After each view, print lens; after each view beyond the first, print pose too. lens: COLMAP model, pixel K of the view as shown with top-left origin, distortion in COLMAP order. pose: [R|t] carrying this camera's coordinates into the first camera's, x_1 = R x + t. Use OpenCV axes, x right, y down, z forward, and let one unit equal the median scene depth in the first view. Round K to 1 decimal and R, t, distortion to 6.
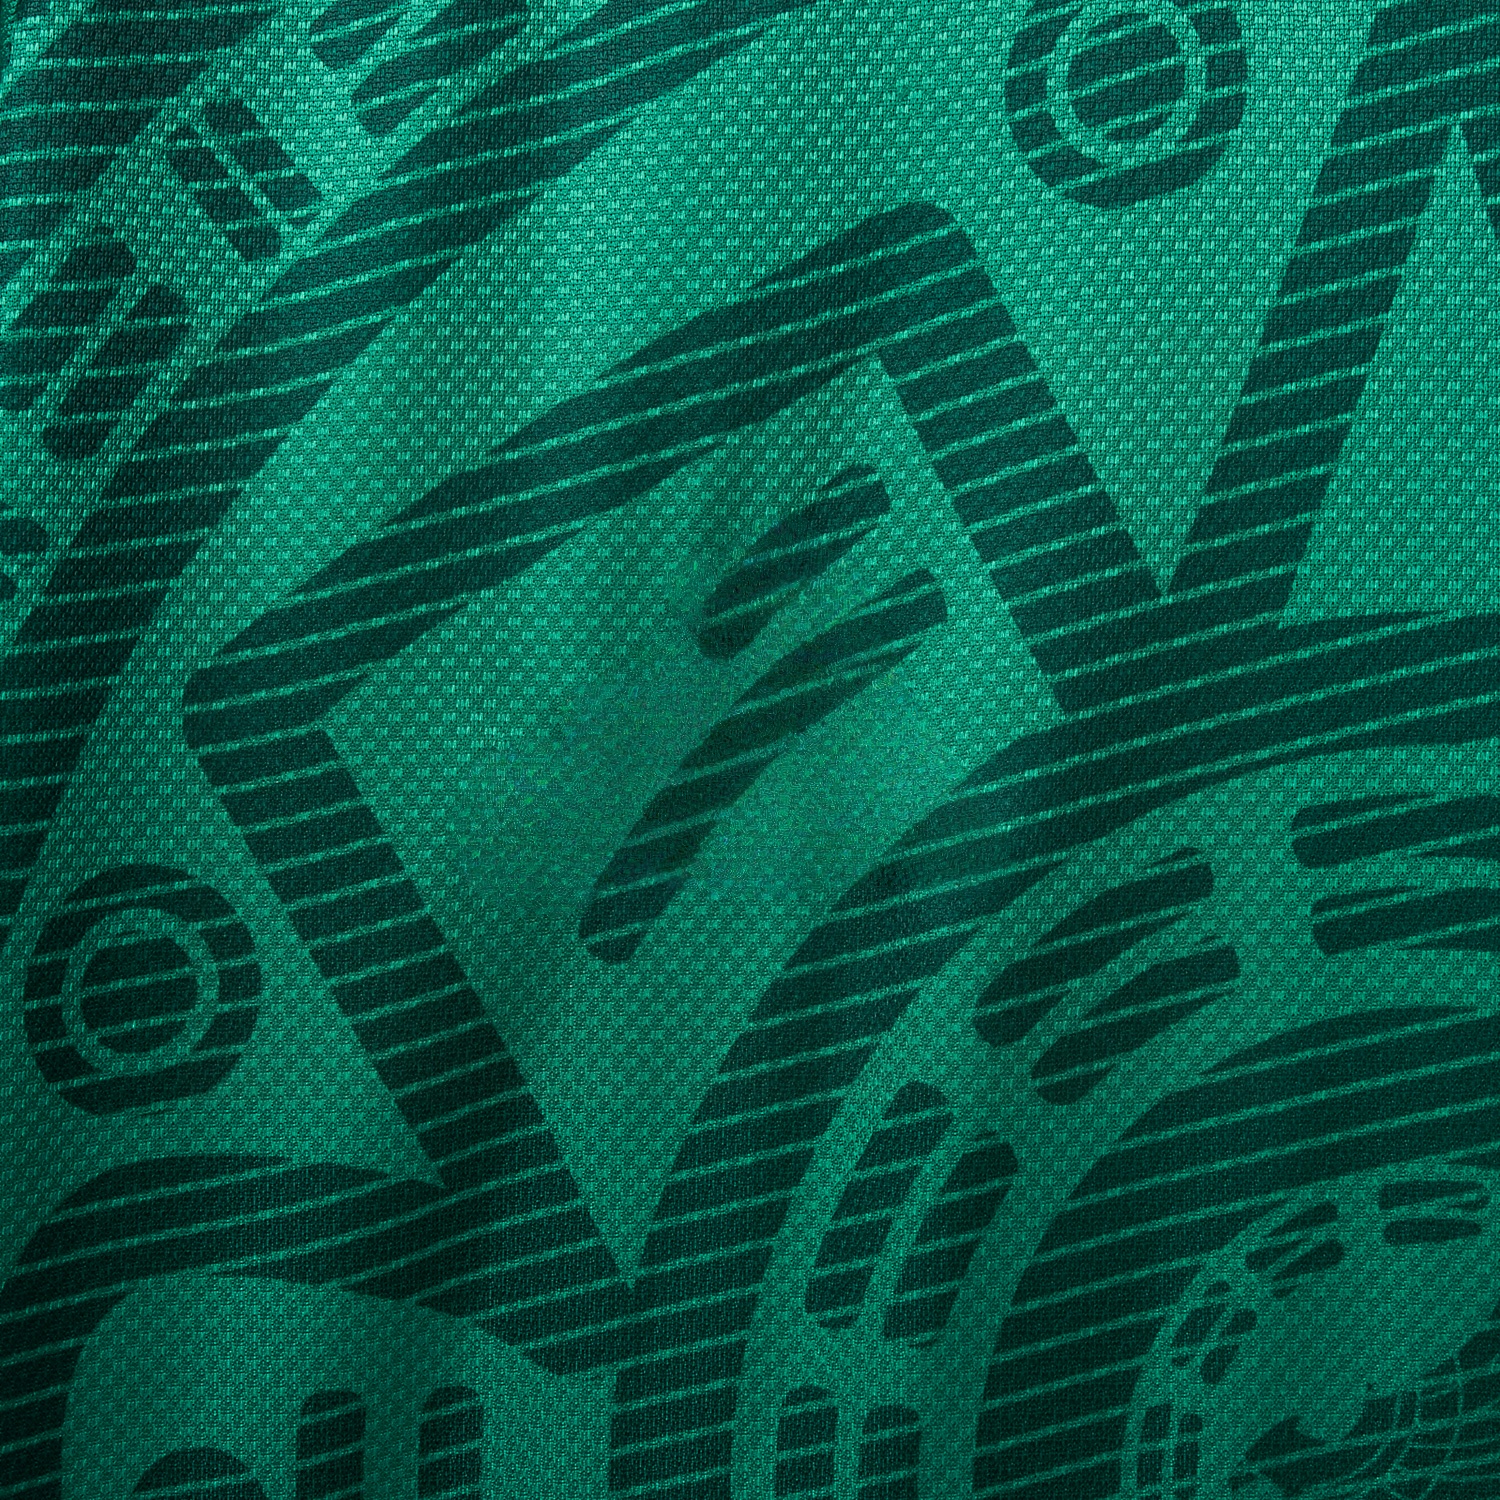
lens RADIAL K [[4094.3, 0, 750.0], [0, 4094.3, 750.0], [0, 0, 1]] dist [-0.081512, 0.068396]
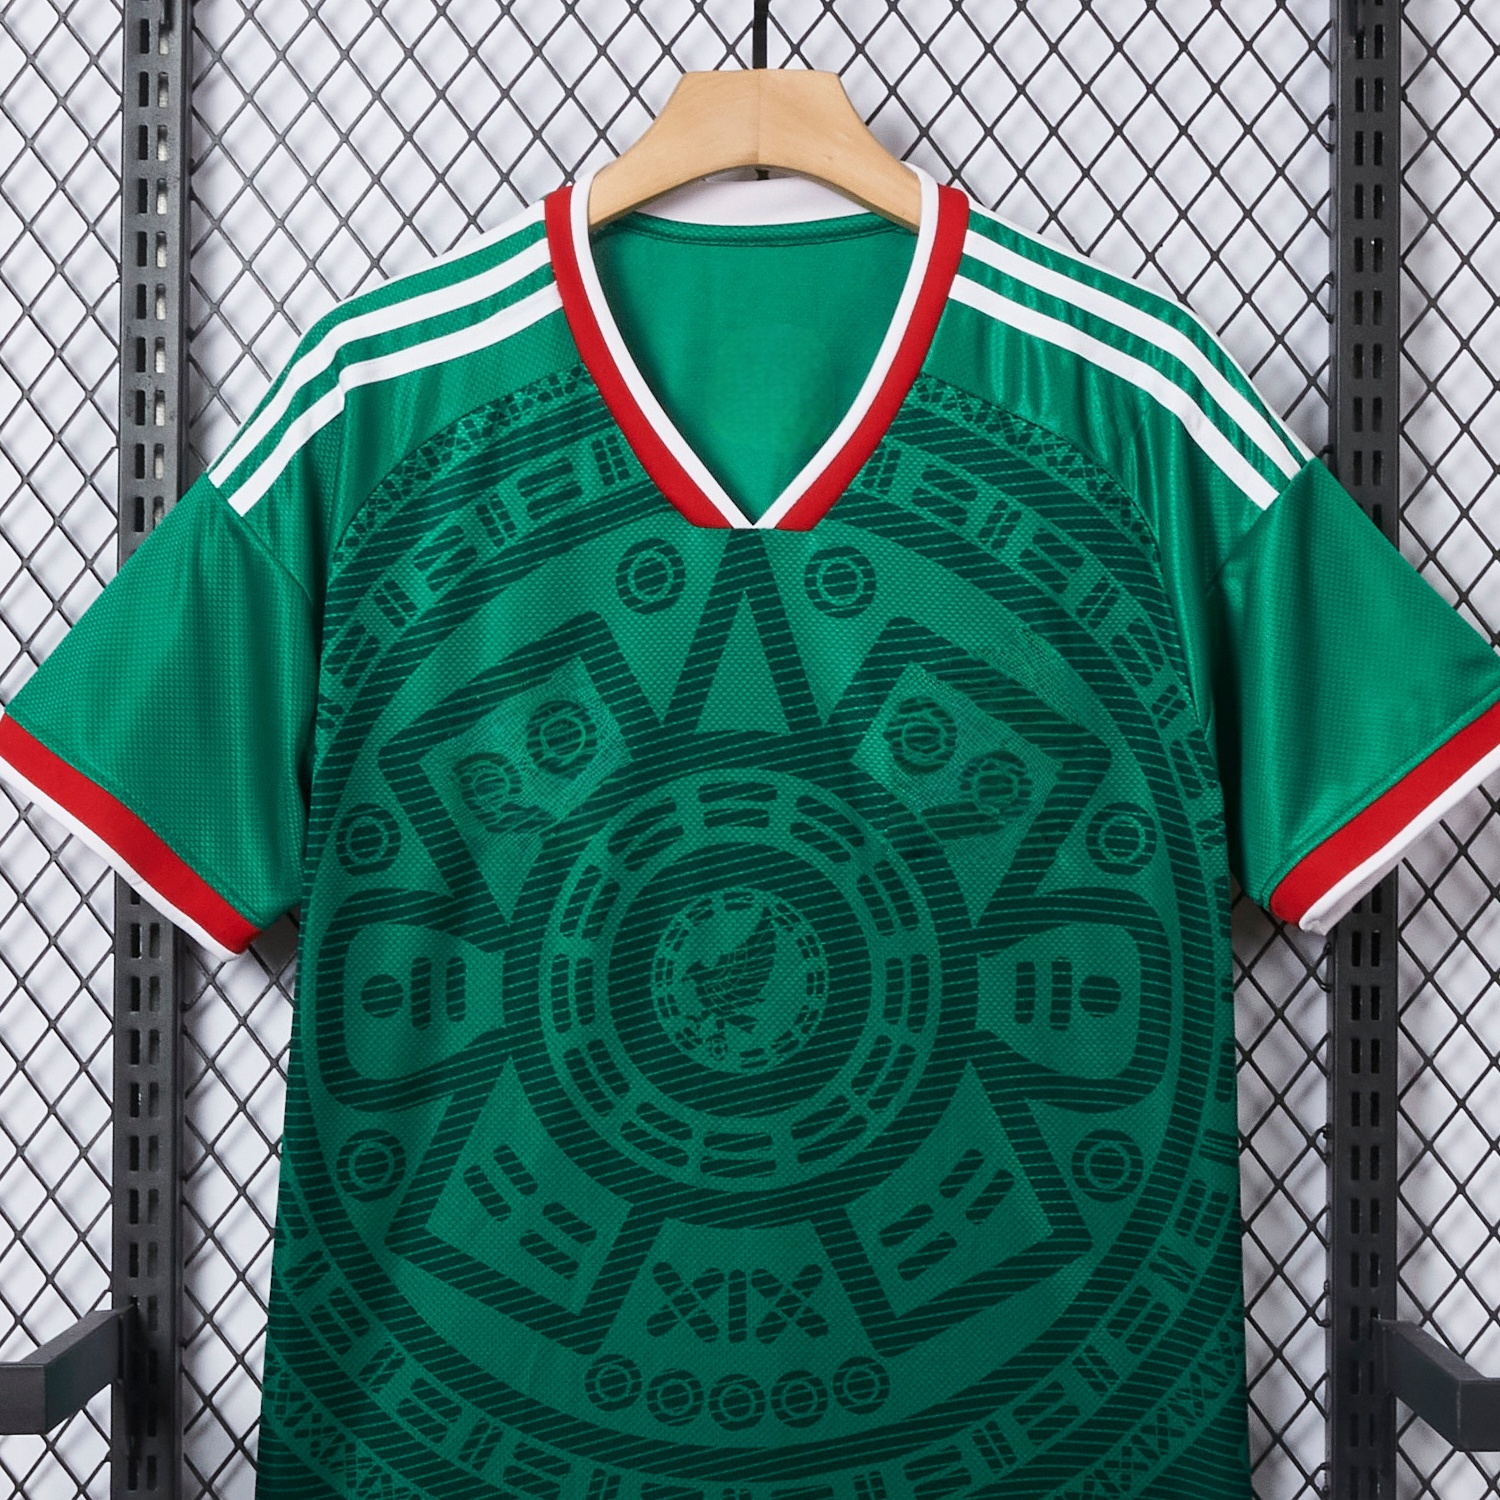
lens RADIAL K [[4094.3, 0, 750.0], [0, 4094.3, 750.0], [0, 0, 1]] dist [-0.081512, 0.068396]
pose [[0.999059, -0.003166, 0.043261, 0.025289], [0.003054, 0.999992, 0.002657, -0.025560], [-0.043269, -0.002522, 0.999060, -2.486099]]
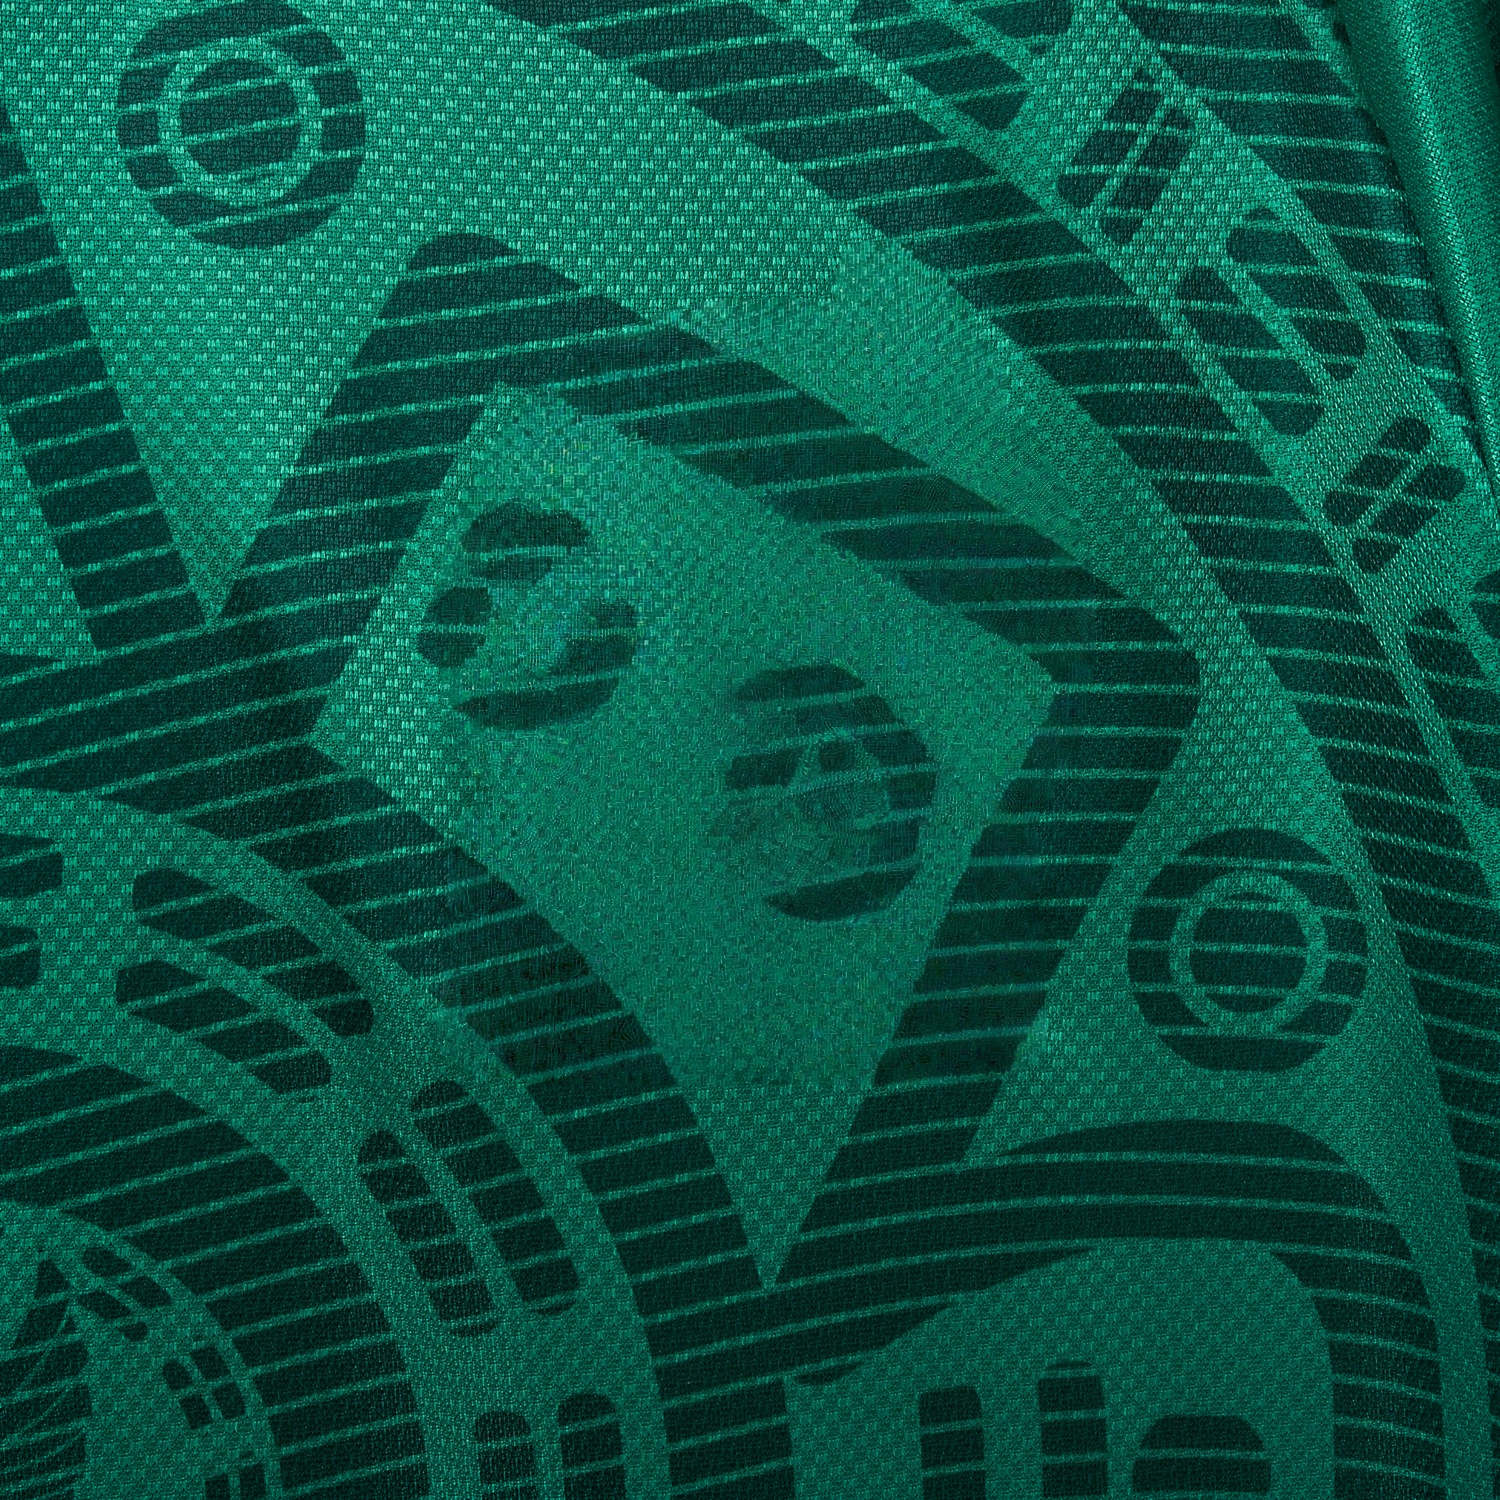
lens RADIAL K [[4094.3, 0, 750.0], [0, 4094.3, 750.0], [0, 0, 1]] dist [-0.081512, 0.068396]
pose [[0.992752, -0.058551, 0.104950, 0.262854], [0.057867, 0.998279, 0.009558, -0.007791], [-0.105329, -0.003415, 0.994432, -0.021313]]
